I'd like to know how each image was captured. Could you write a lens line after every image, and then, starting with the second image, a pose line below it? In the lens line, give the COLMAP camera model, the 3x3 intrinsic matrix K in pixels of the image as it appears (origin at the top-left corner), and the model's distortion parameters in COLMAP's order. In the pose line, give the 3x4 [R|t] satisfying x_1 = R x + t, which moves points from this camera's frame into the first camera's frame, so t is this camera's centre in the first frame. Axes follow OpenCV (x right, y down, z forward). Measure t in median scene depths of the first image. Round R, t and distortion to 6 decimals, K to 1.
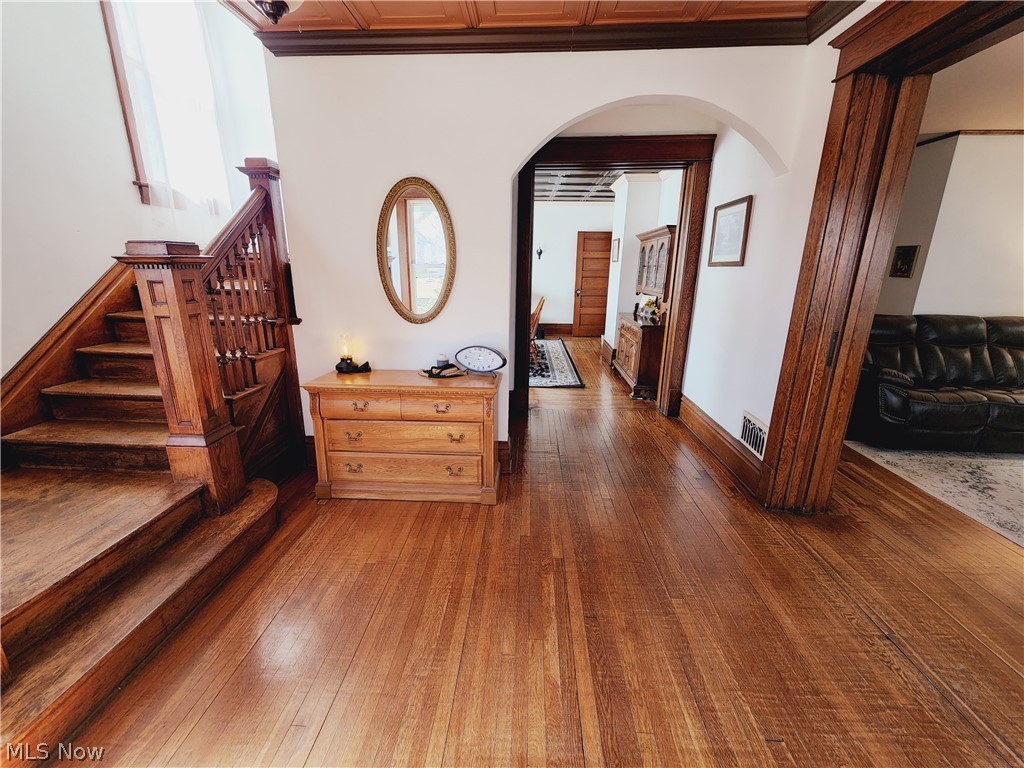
lens RADIAL K [[421.7, 0, 511.5], [0, 421.7, 386.3], [0, 0, 1]] dist [-0.006536, -0.000482]
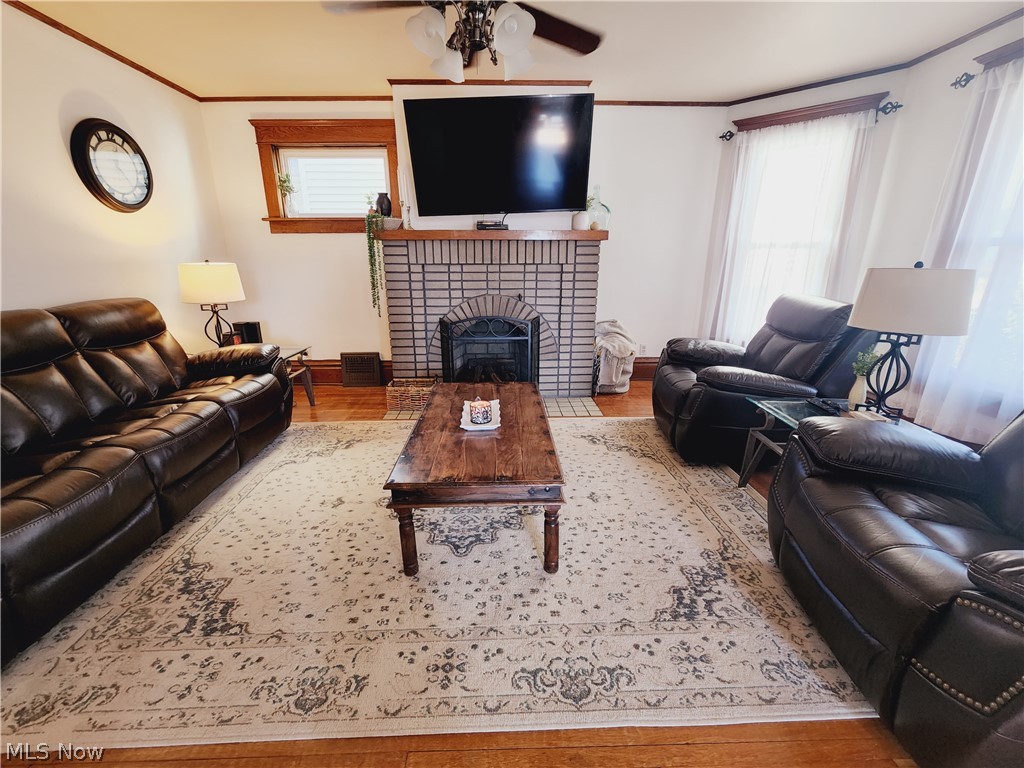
lens RADIAL K [[421.7, 0, 512.1], [0, 421.7, 384.4], [0, 0, 1]] dist [-0.006536, -0.000482]
pose [[-0.080199, -0.303379, 0.949489, 0.560489], [0.272466, 0.909608, 0.313650, -0.085990], [-0.958817, 0.283858, 0.009711, 0.455538]]
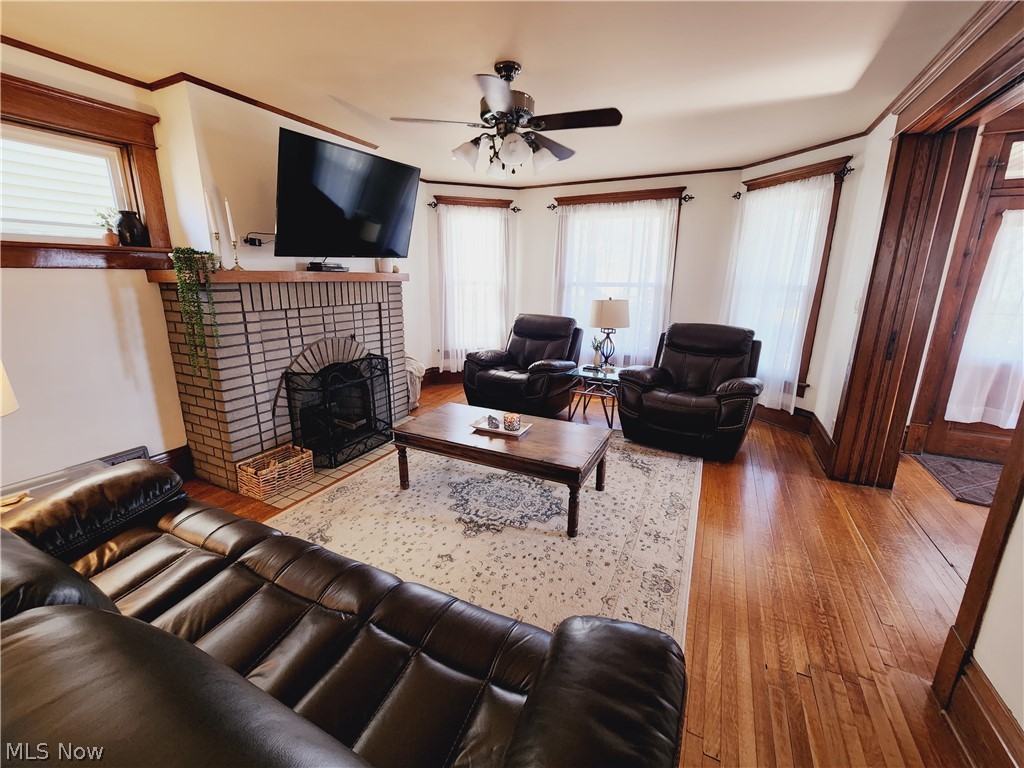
lens RADIAL K [[421.7, 0, 511.0], [0, 421.7, 381.0], [0, 0, 1]] dist [-0.006536, -0.000482]
pose [[-0.920214, -0.110031, 0.375632, 0.853280], [0.090924, 0.873334, 0.478561, -0.323544], [-0.380709, 0.474533, -0.793649, 1.130622]]
